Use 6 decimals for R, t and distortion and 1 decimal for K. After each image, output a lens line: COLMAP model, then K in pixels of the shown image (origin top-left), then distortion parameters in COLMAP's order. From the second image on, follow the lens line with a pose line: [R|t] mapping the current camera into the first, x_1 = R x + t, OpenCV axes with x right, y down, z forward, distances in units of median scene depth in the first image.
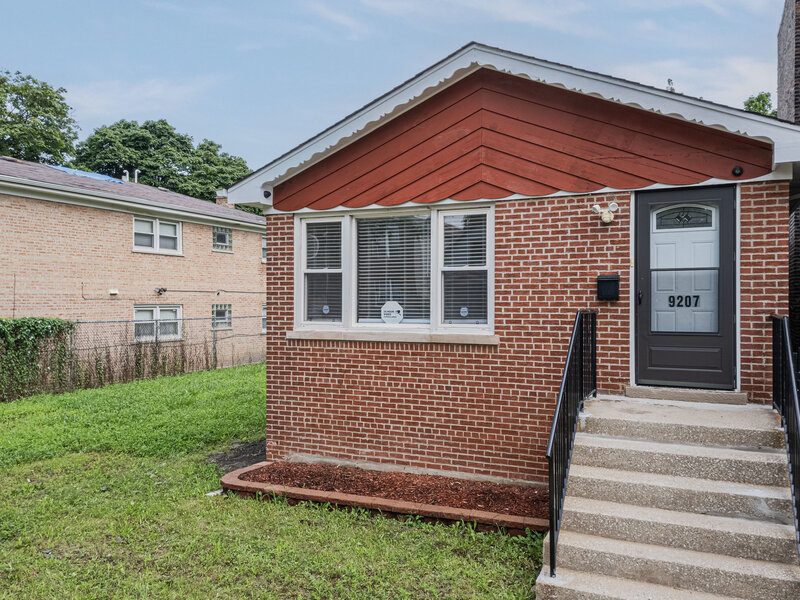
lens RADIAL K [[514.9, 0, 394.8], [0, 514.9, 291.8], [0, 0, 1]] dist [0.063115, -0.017884]
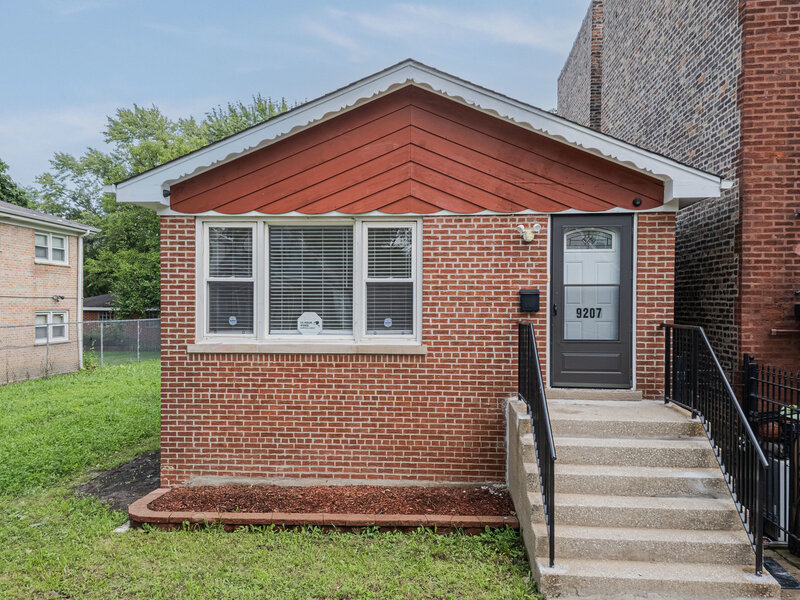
lens RADIAL K [[514.9, 0, 400.2], [0, 514.9, 306.1], [0, 0, 1]] dist [0.063115, -0.017884]
pose [[0.963410, 0.002852, 0.268016, -0.134398], [-0.005984, 0.999923, 0.010868, -0.005853], [-0.267964, -0.012074, 0.963353, 0.016104]]
